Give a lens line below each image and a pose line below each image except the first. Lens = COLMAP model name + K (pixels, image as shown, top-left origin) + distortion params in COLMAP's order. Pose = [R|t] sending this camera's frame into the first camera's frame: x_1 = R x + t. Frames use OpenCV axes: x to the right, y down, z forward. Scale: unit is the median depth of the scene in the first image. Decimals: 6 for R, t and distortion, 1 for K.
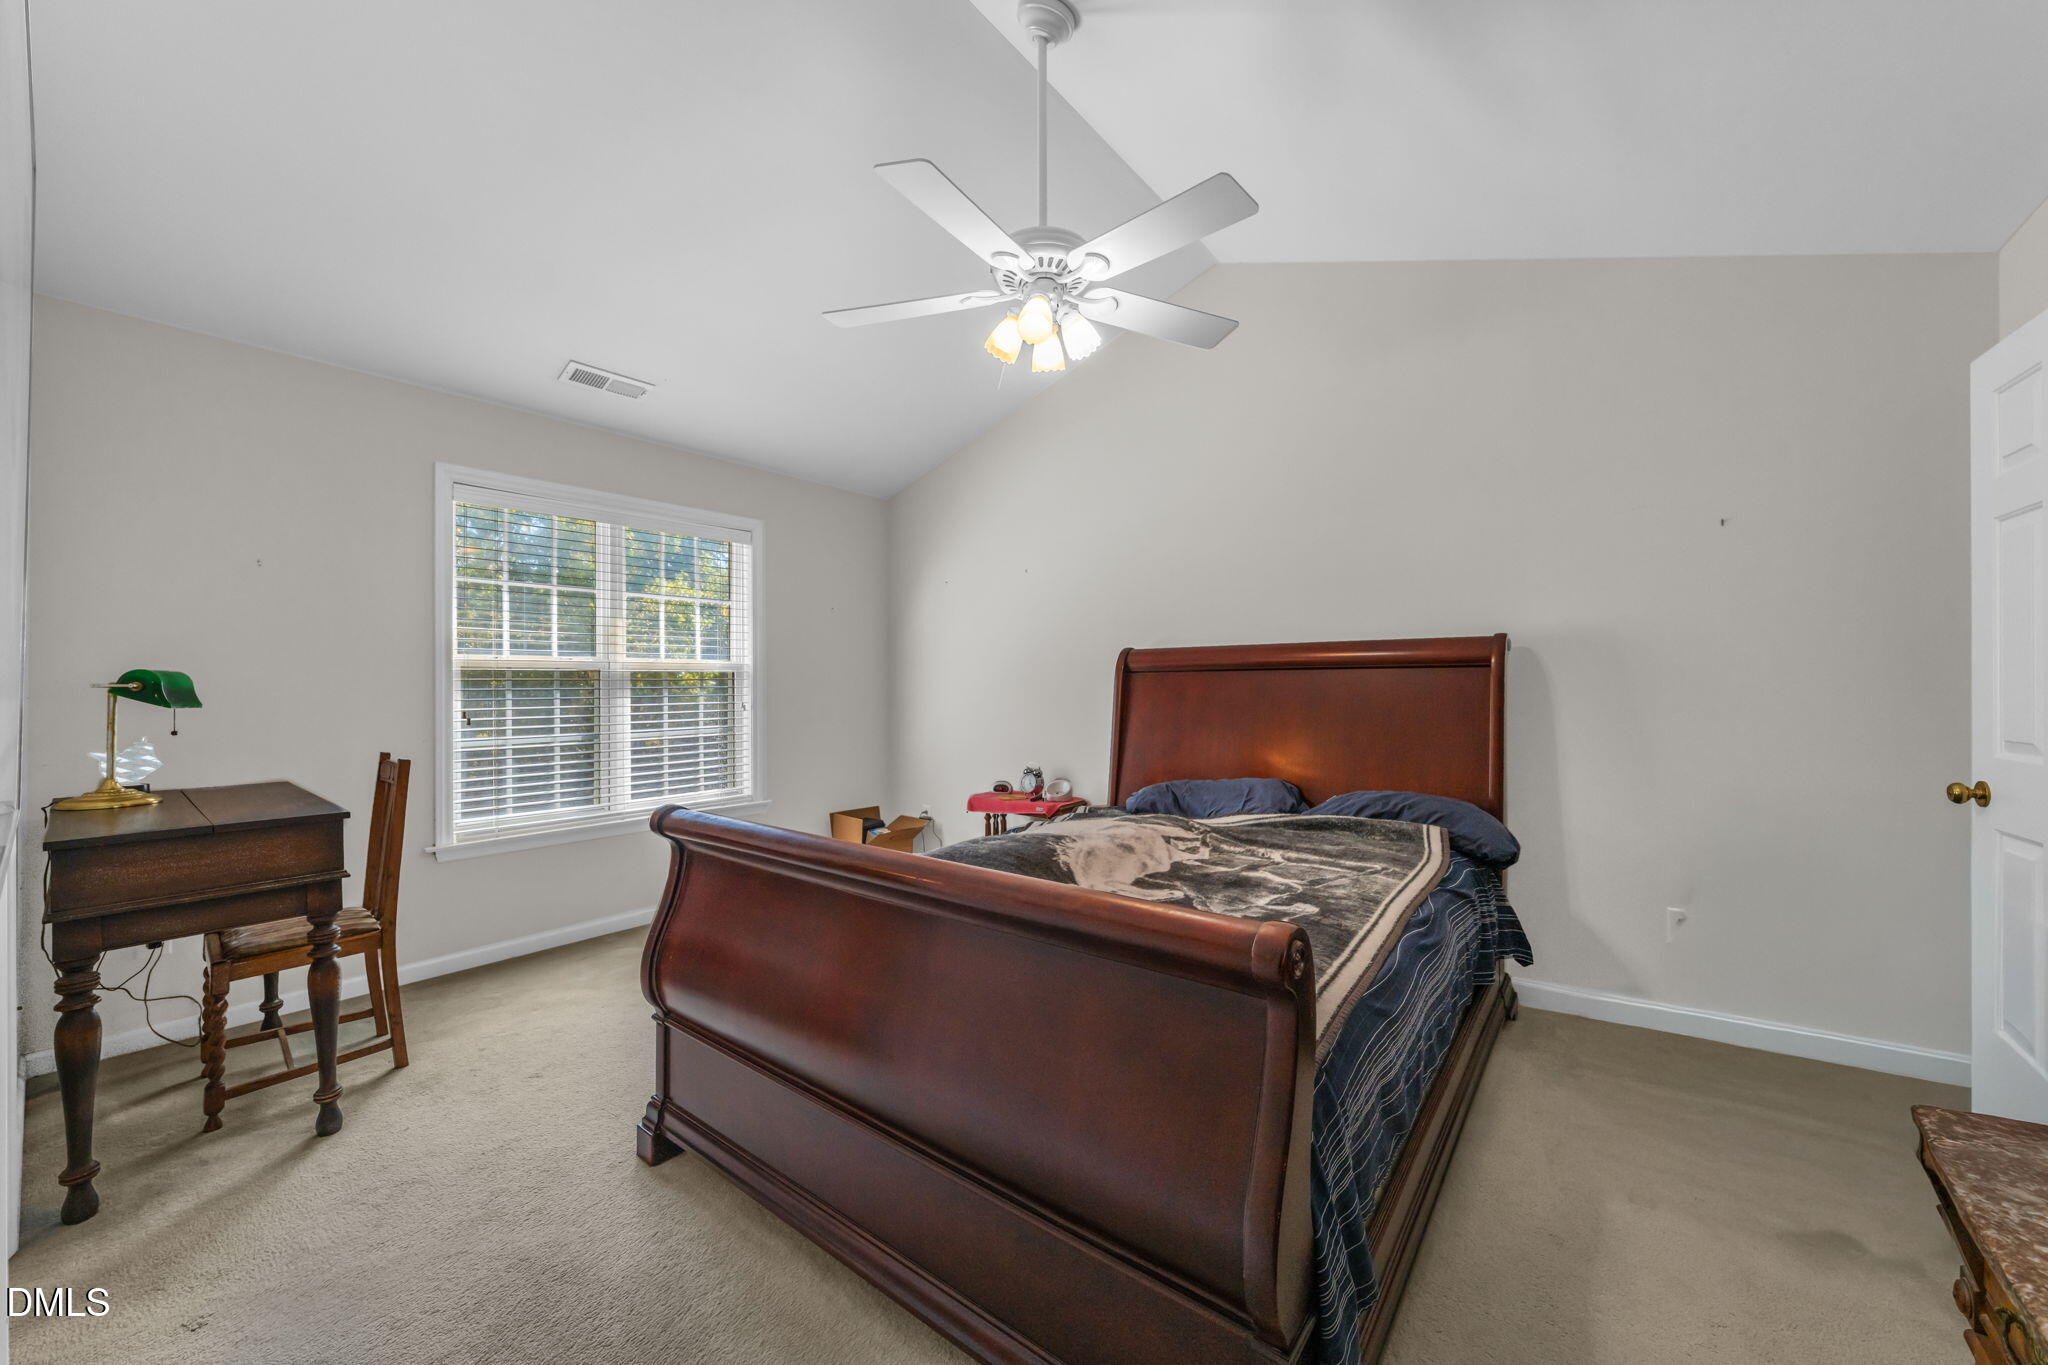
lens RADIAL K [[754.5, 0, 1024.0], [0, 754.5, 682.5], [0, 0, 1]] dist [-0.000685, -0.000022]
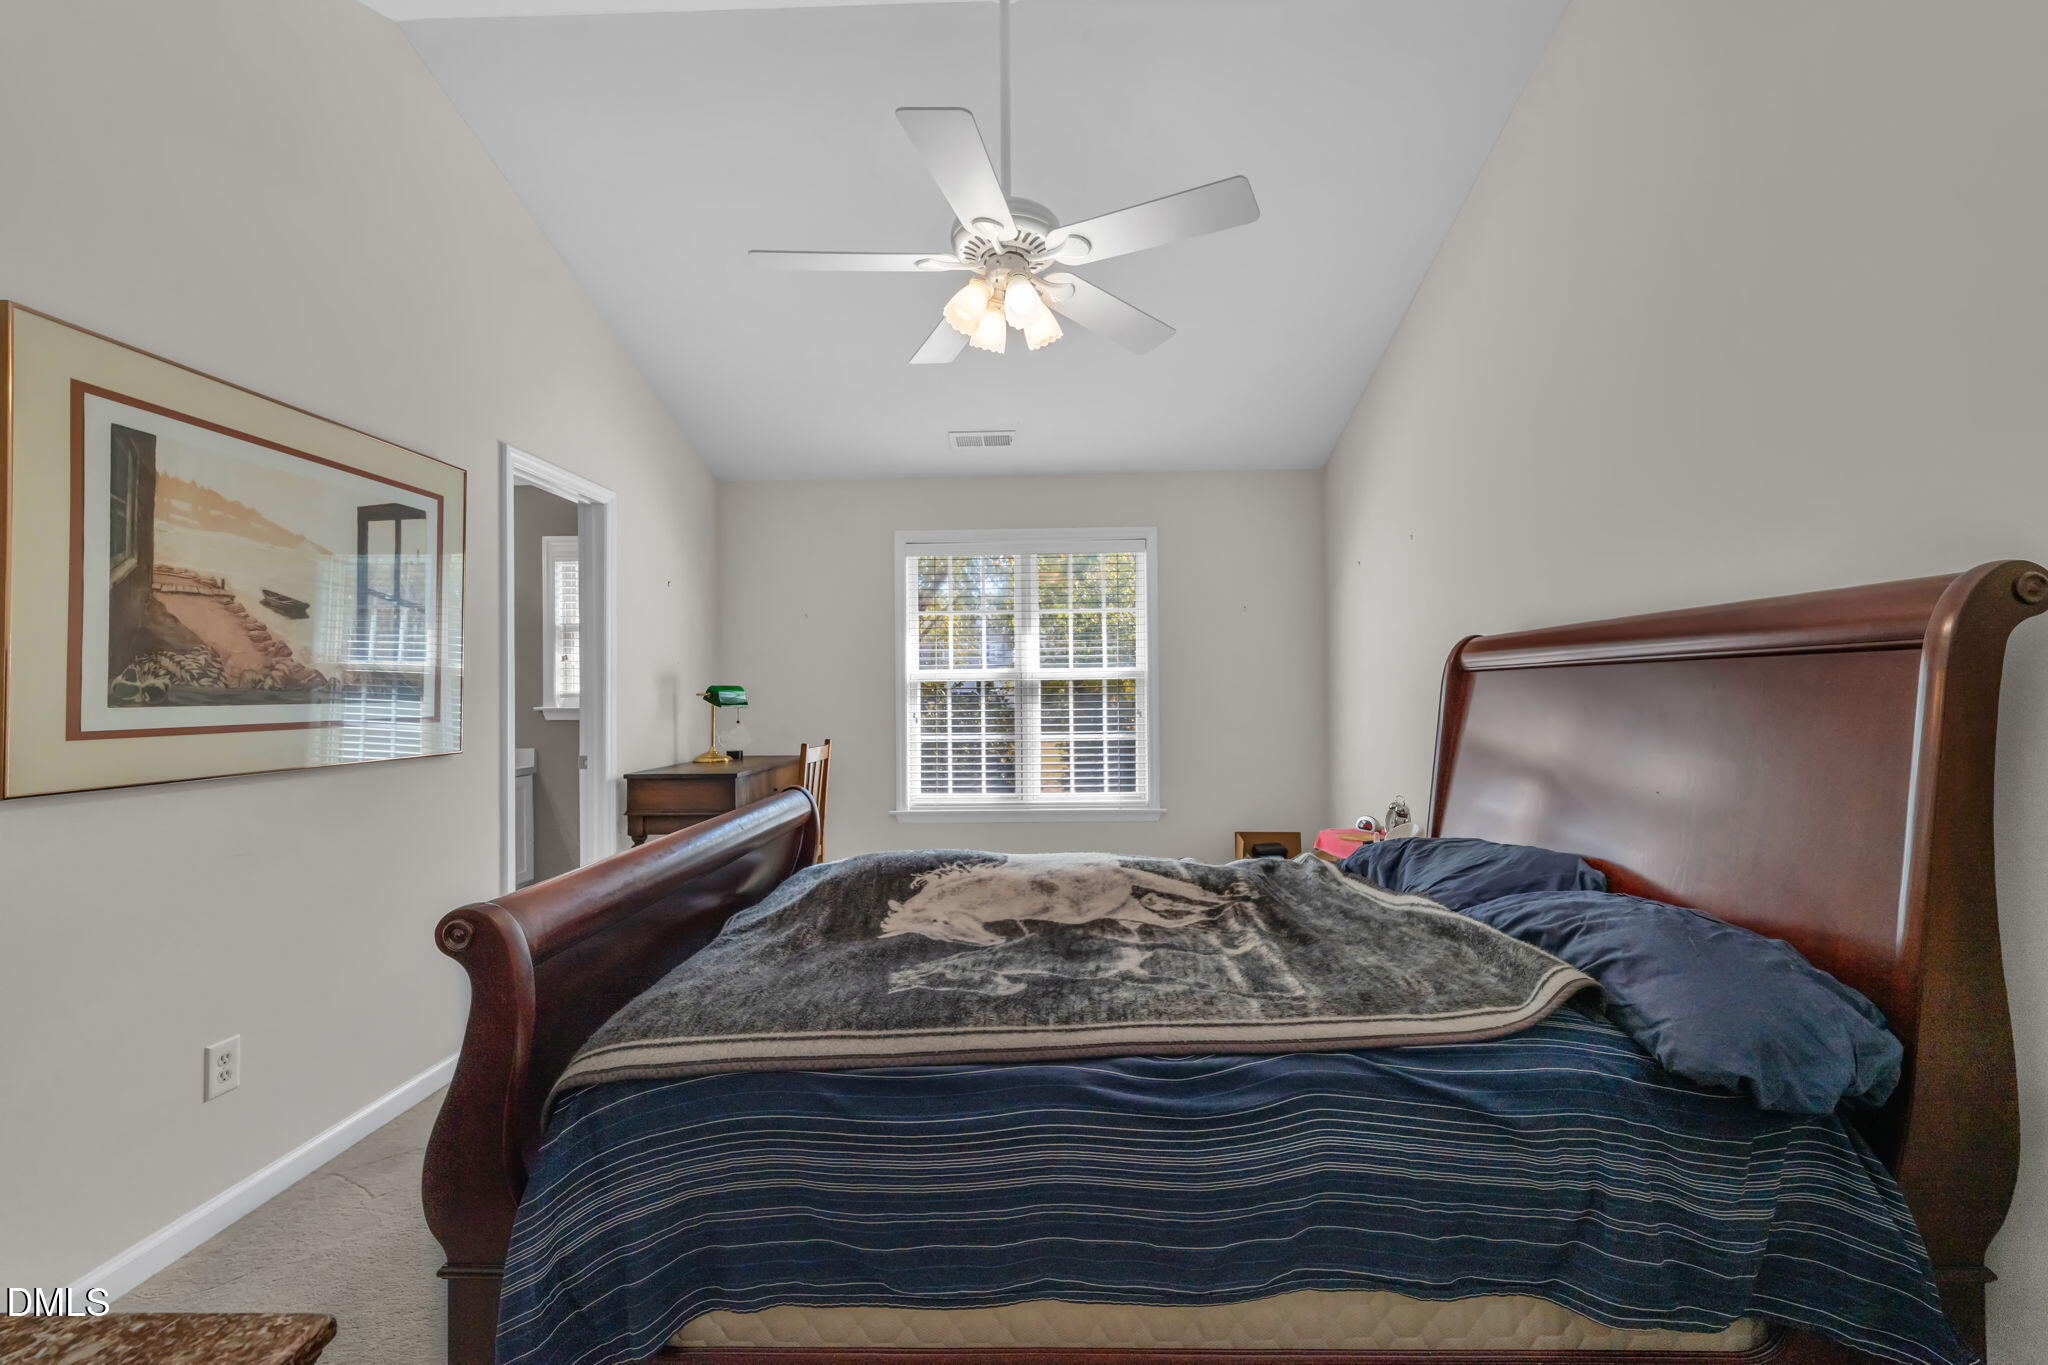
lens RADIAL K [[824.7, 0, 1024.0], [0, 824.7, 682.5], [0, 0, 1]] dist [0.001298, 0.000237]
pose [[0.611906, -0.011373, -0.790849, 0.488884], [0.008072, 0.999934, -0.008134, -0.001762], [0.790889, -0.001406, 0.611957, 0.235503]]
